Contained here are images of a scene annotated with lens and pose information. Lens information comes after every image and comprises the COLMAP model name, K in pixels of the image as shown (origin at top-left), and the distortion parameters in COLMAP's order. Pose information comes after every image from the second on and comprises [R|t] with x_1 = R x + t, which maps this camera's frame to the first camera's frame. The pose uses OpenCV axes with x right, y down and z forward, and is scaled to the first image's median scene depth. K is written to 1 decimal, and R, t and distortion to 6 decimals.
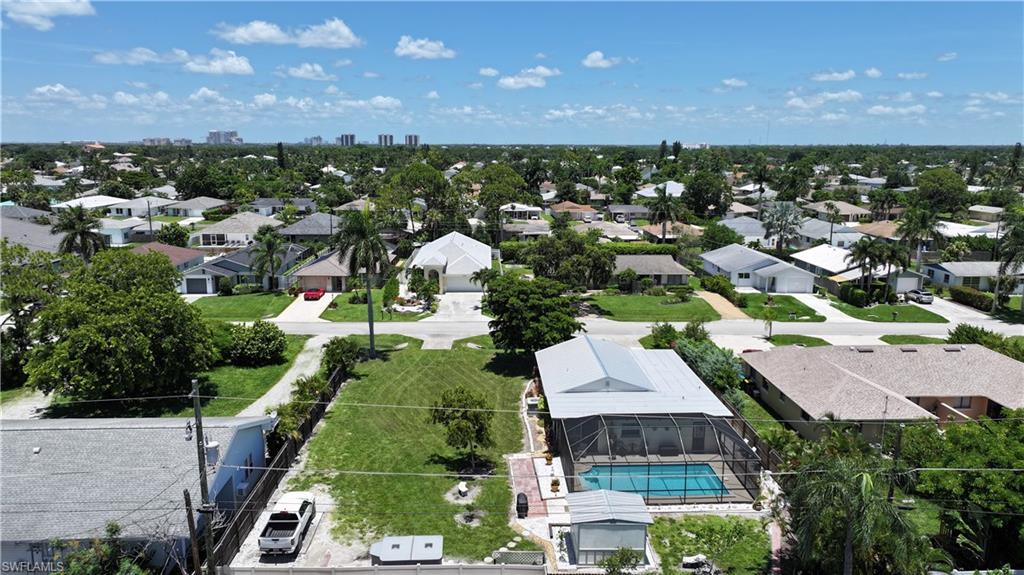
lens RADIAL K [[719.7, 0, 513.2], [0, 719.7, 284.1], [0, 0, 1]] dist [0.004120, 0.018479]
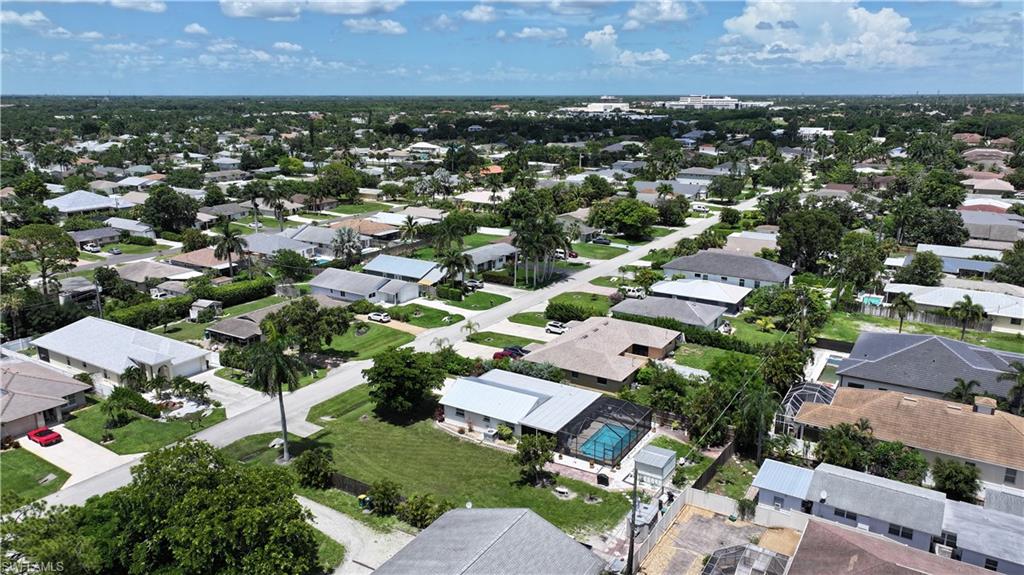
lens RADIAL K [[719.7, 0, 514.6], [0, 719.7, 290.5], [0, 0, 1]] dist [0.004120, 0.018479]
pose [[0.559706, -0.223779, 0.797905, -0.880681], [0.160900, 0.973872, 0.160265, -0.290837], [-0.812921, 0.038682, 0.581088, 0.074982]]
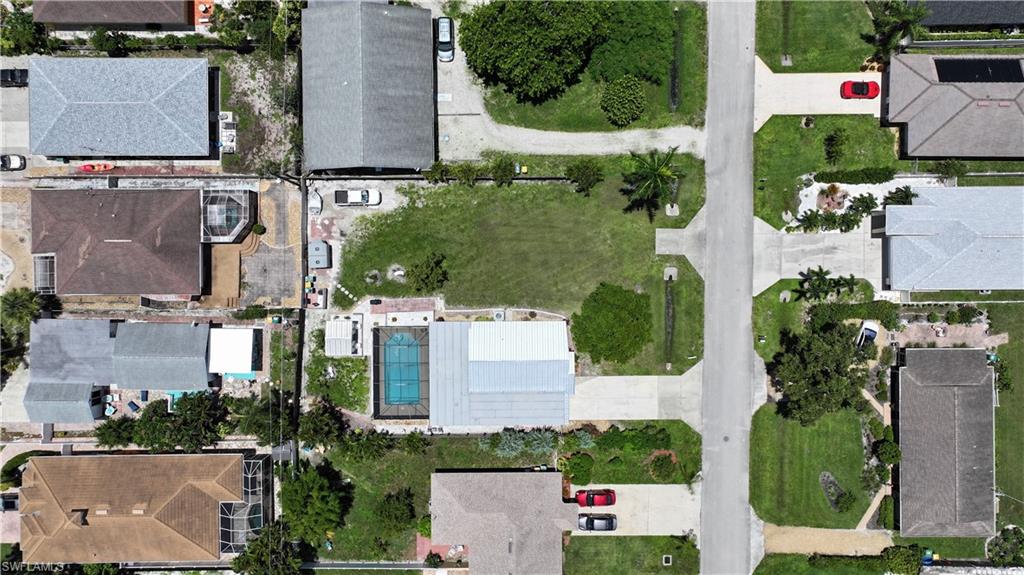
lens RADIAL K [[719.7, 0, 515.4], [0, 719.7, 278.4], [0, 0, 1]] dist [0.004120, 0.018479]
pose [[-0.032968, 0.999456, 0.000268, -0.043931], [-0.185094, -0.006369, 0.982700, -1.133224], [0.982168, 0.032348, 0.185204, 0.621899]]
